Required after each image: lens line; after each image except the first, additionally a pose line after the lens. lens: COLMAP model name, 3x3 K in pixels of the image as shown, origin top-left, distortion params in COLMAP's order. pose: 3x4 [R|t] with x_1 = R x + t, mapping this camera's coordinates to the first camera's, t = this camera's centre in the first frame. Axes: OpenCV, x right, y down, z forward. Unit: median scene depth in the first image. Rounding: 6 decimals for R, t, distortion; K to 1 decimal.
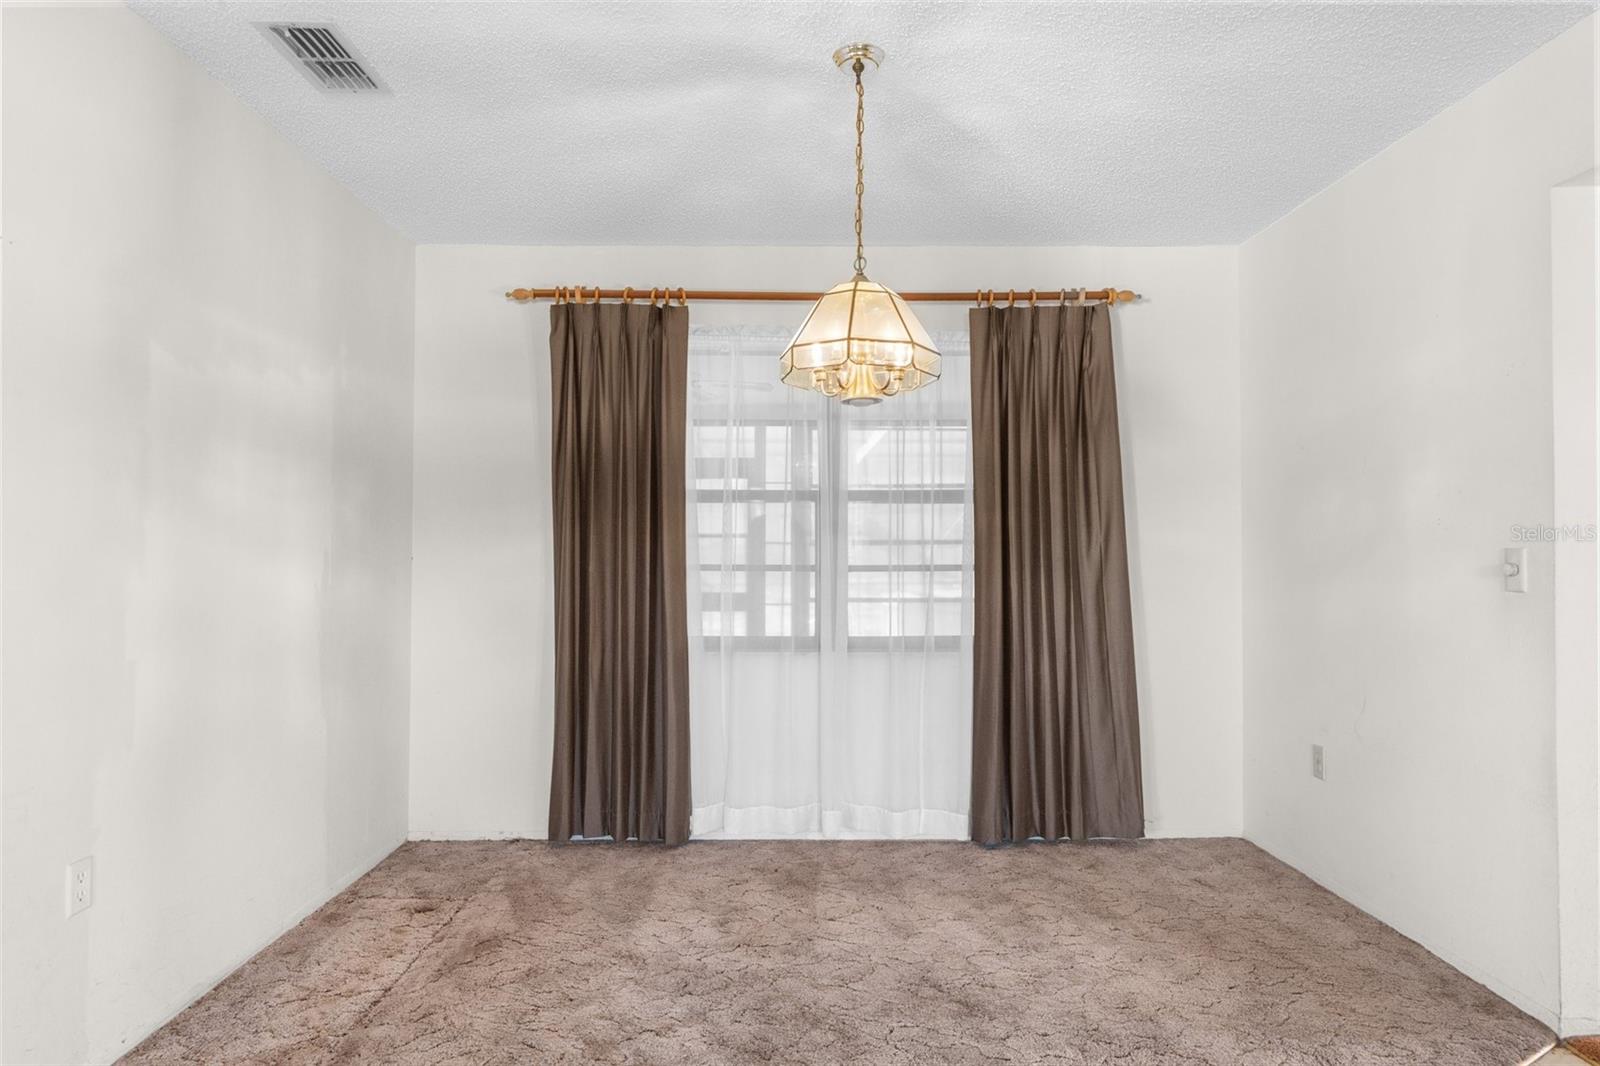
lens RADIAL K [[951.9, 0, 800.0], [0, 951.9, 533.0], [0, 0, 1]] dist [0.003965, 0.001289]
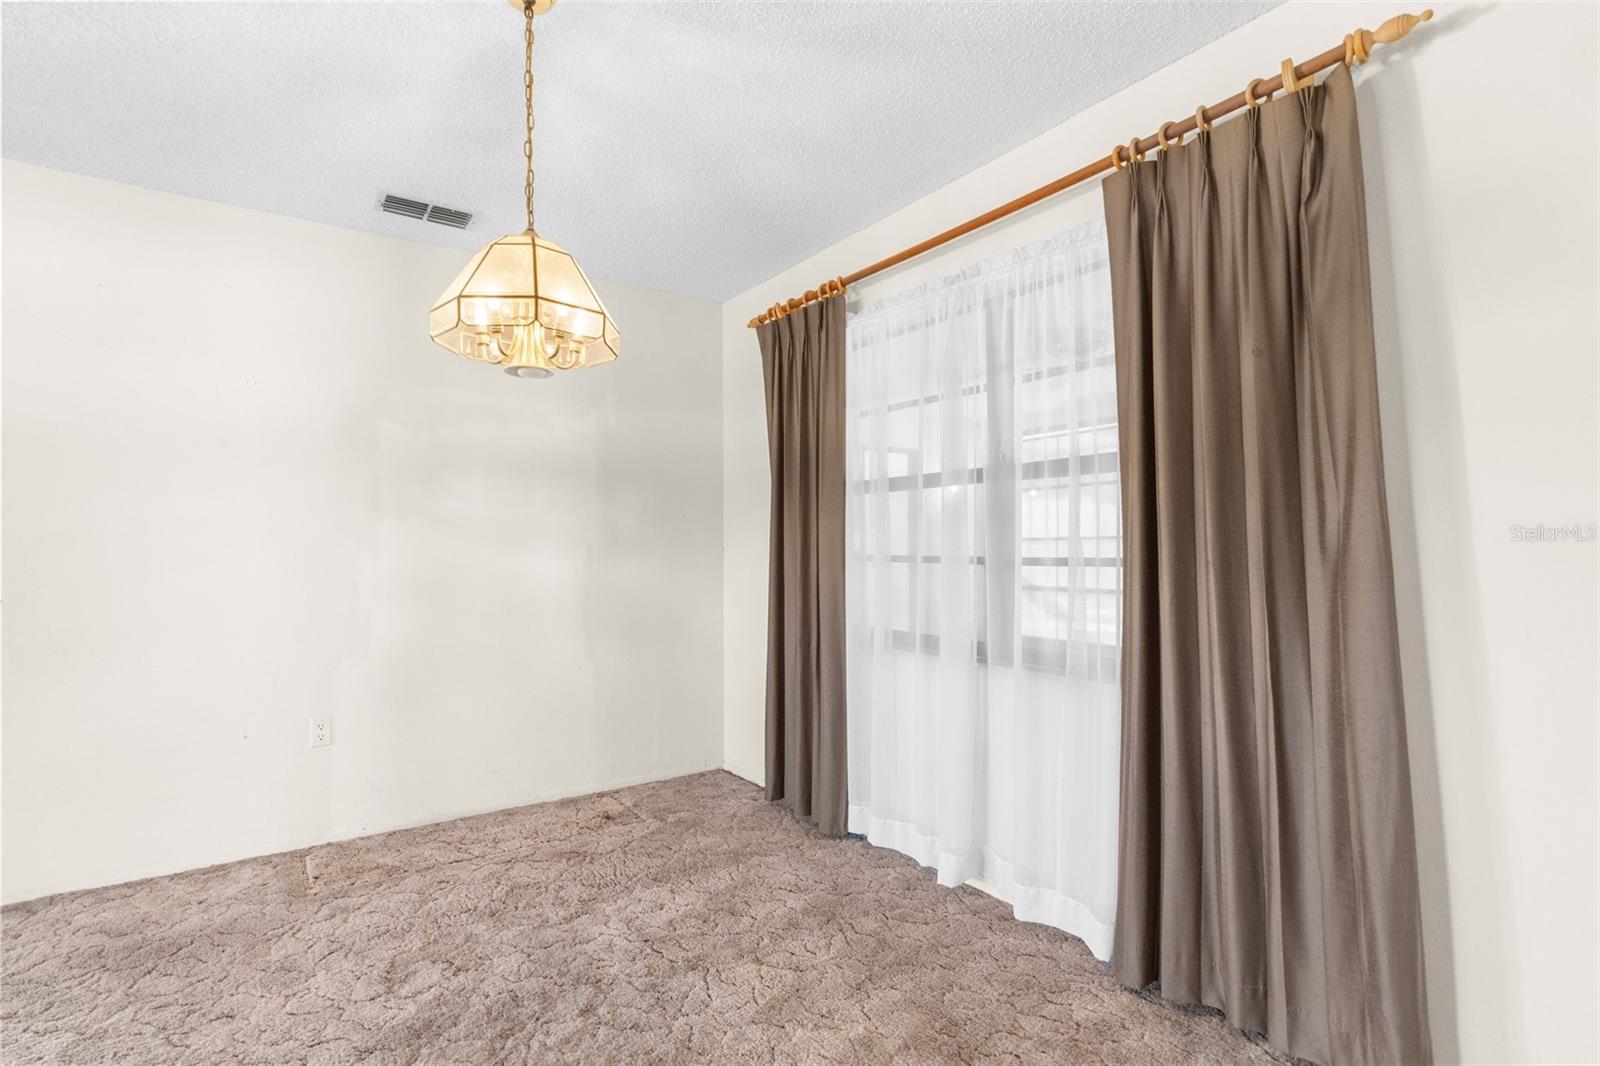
lens RADIAL K [[760.6, 0, 774.6], [0, 760.6, 537.9], [0, 0, 1]] dist [0.000817, -0.000153]
pose [[0.554987, -0.014196, -0.831738, 0.499915], [0.020574, 0.999783, -0.003335, 0.016387], [0.831604, -0.015261, 0.555159, 0.506371]]
